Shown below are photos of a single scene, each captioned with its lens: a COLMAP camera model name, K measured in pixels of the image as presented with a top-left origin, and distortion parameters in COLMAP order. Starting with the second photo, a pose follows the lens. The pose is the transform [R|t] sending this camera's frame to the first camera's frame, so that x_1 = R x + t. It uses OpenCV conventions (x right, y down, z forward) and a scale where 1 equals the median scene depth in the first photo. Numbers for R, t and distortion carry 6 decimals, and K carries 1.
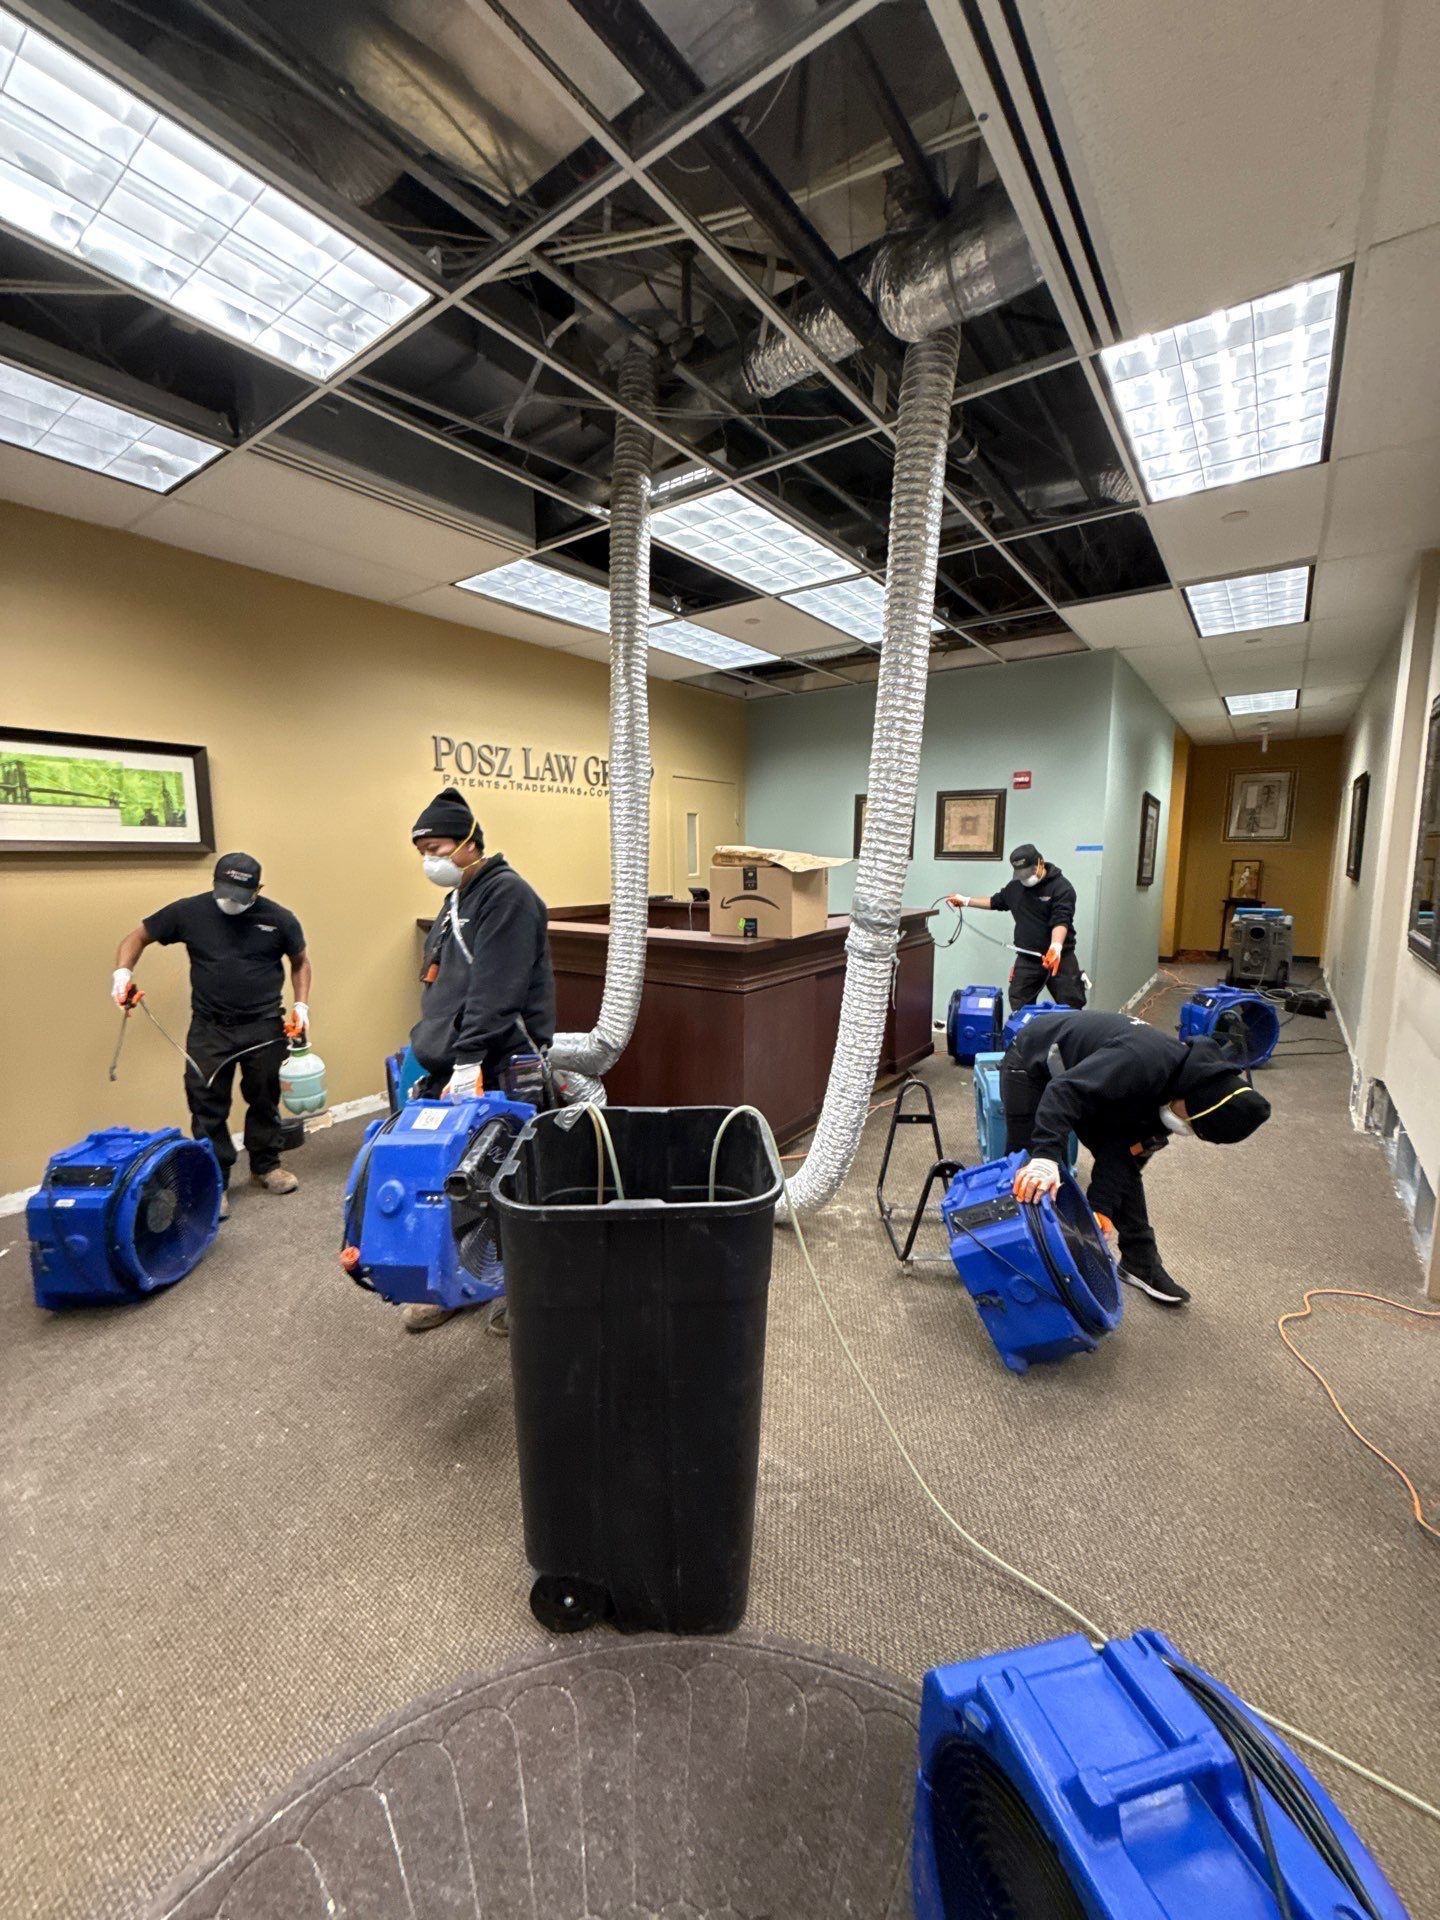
lens RADIAL K [[757.3, 0, 720.0], [0, 757.3, 960.0], [0, 0, 1]] dist [0.000279, -0.000003]
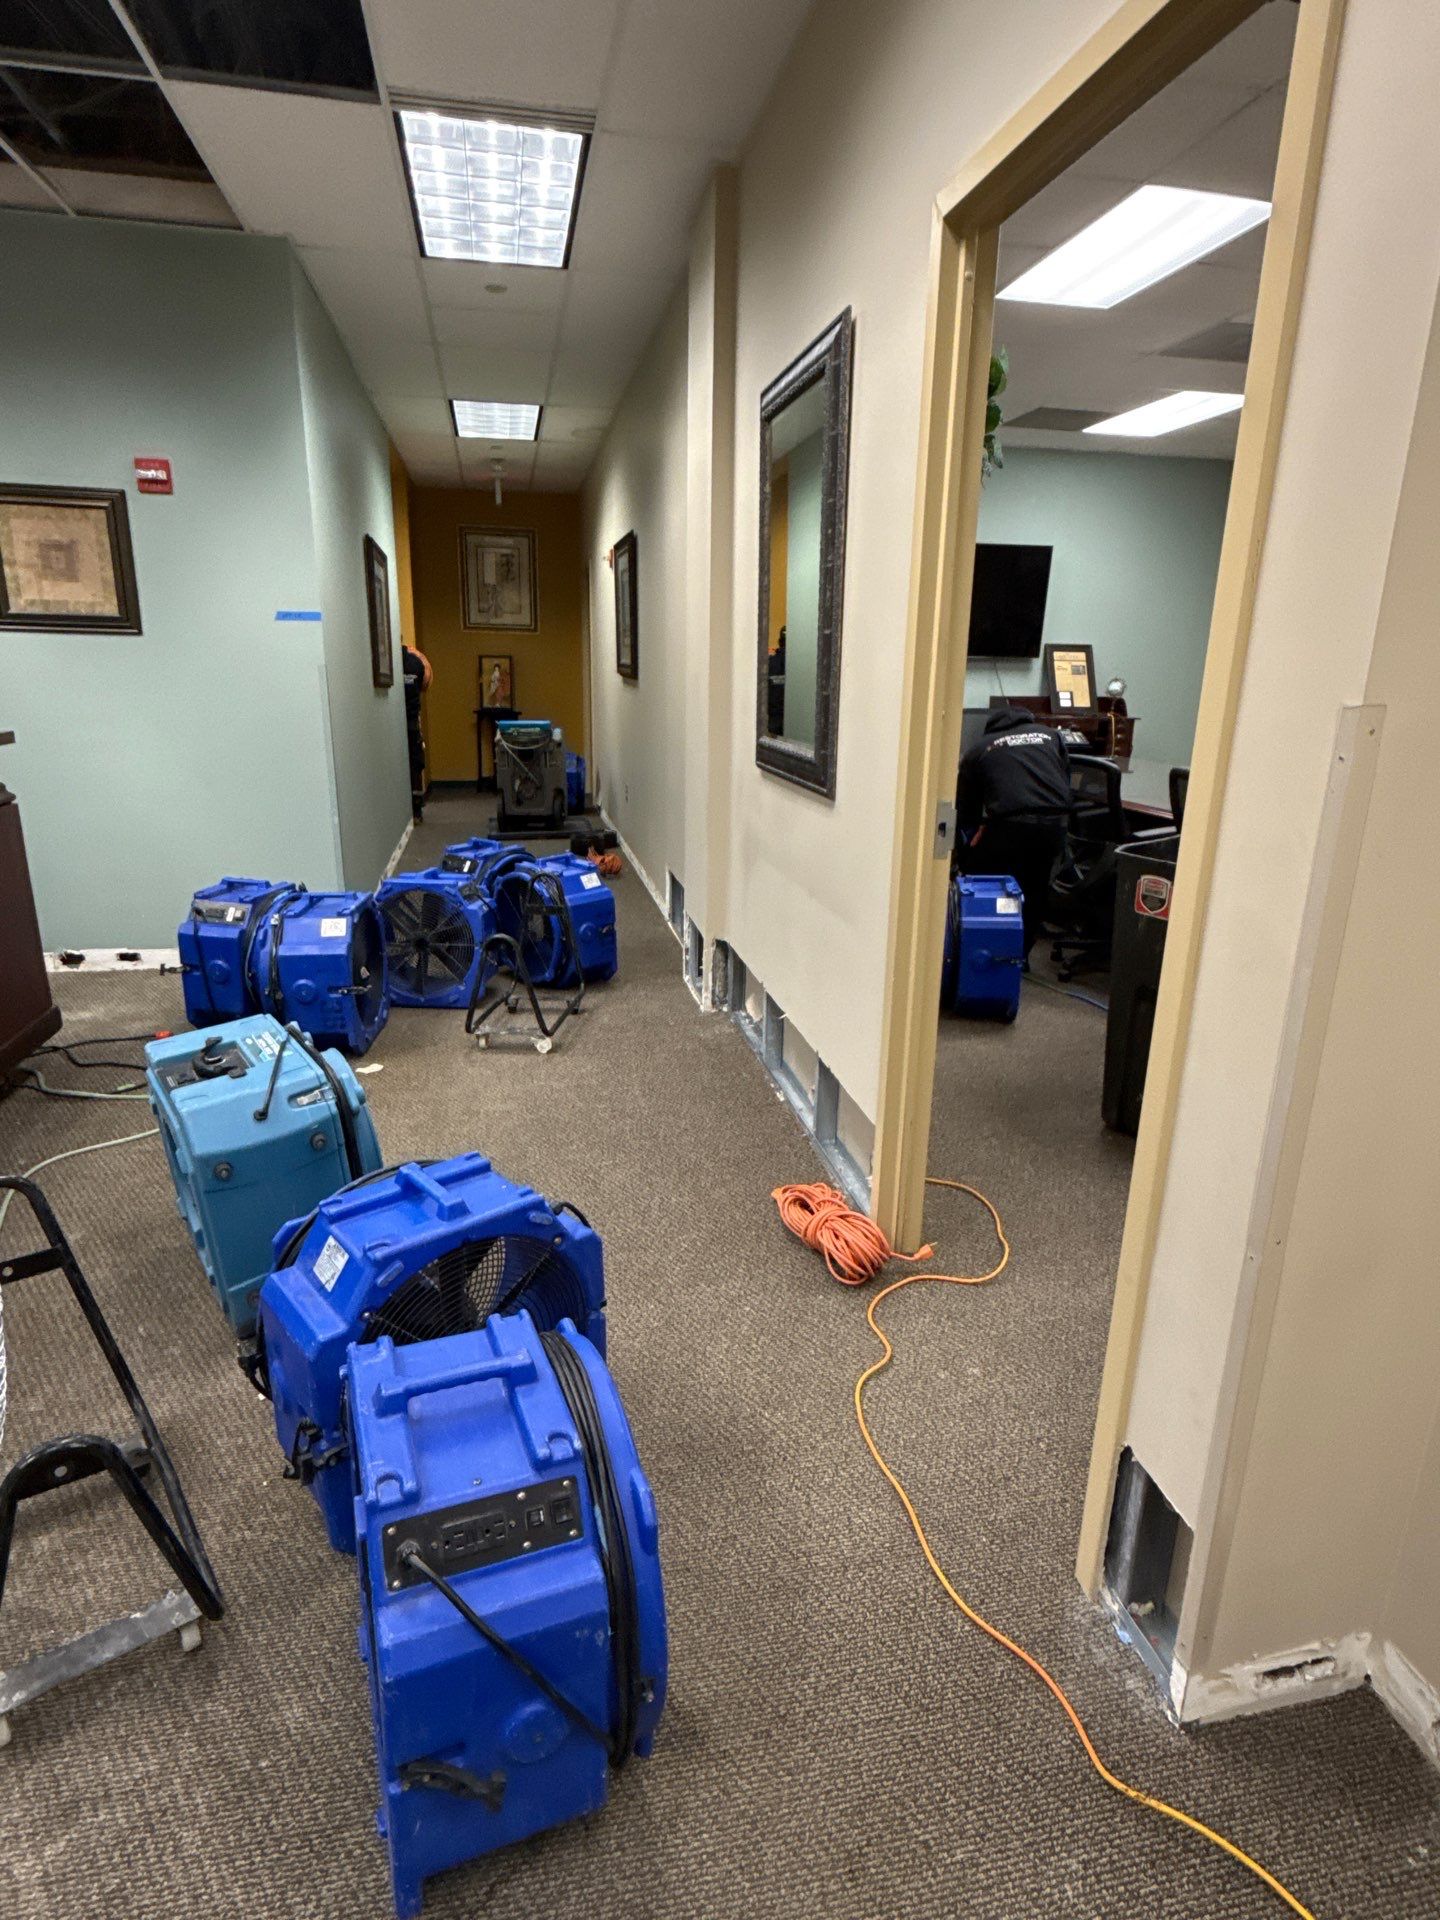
lens RADIAL K [[1019.7, 0, 720.0], [0, 1019.7, 960.0], [0, 0, 1]] dist [0.000146, -0.000033]
pose [[0.666158, -0.192038, 0.720663, 0.081848], [0.081272, 0.979219, 0.185811, -0.008152], [-0.741369, -0.065209, 0.667922, 0.202552]]
